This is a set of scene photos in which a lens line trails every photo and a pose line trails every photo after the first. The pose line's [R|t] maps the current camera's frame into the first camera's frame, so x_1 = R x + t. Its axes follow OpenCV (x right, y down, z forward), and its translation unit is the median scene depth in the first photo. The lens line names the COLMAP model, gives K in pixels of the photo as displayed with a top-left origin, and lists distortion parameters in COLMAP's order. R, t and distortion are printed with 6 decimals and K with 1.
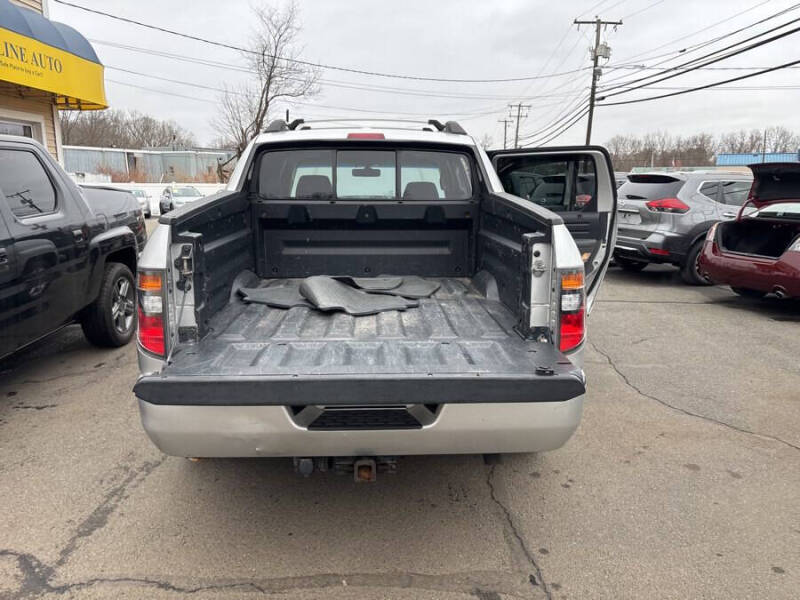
lens RADIAL K [[602.8, 0, 398.5], [0, 602.8, 293.4], [0, 0, 1]] dist [0.050512, -0.048111]
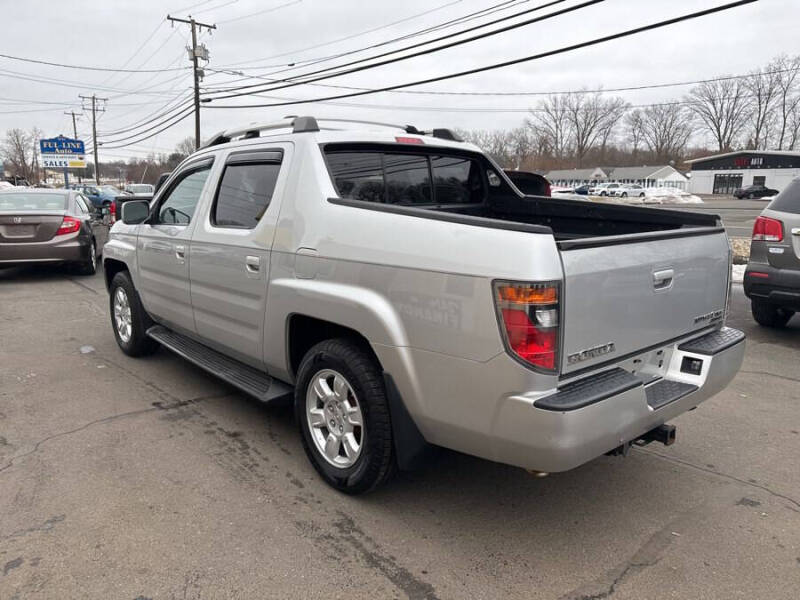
lens RADIAL K [[602.8, 0, 405.8], [0, 602.8, 298.7], [0, 0, 1]] dist [0.050512, -0.048111]
pose [[0.777522, -0.116245, 0.618018, -0.507185], [0.112487, 0.992625, 0.045187, -0.034854], [-0.618713, 0.034385, 0.784864, 0.170609]]
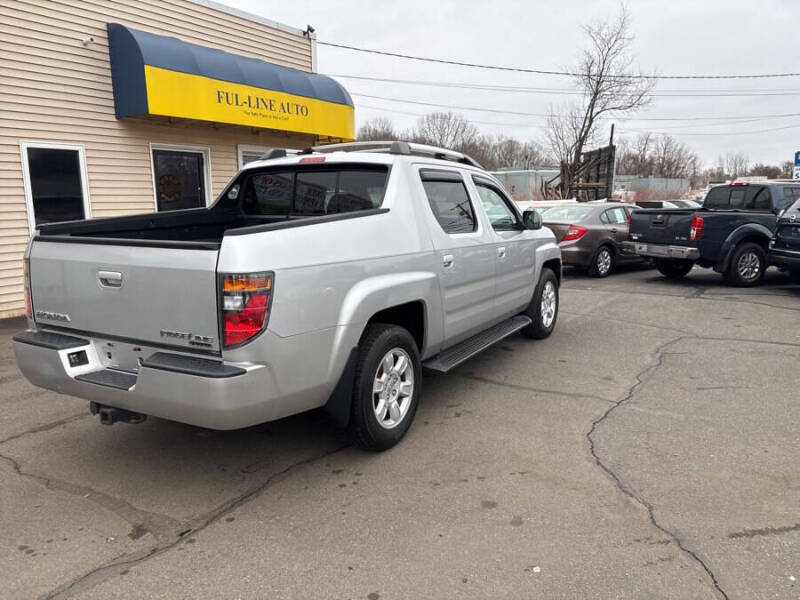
lens RADIAL K [[602.8, 0, 405.9], [0, 602.8, 299.5], [0, 0, 1]] dist [0.050512, -0.048111]
pose [[0.847186, 0.076095, -0.525818, 0.524028], [-0.085197, 0.996340, 0.006920, -0.012761], [0.524420, 0.038935, 0.850569, 0.087083]]
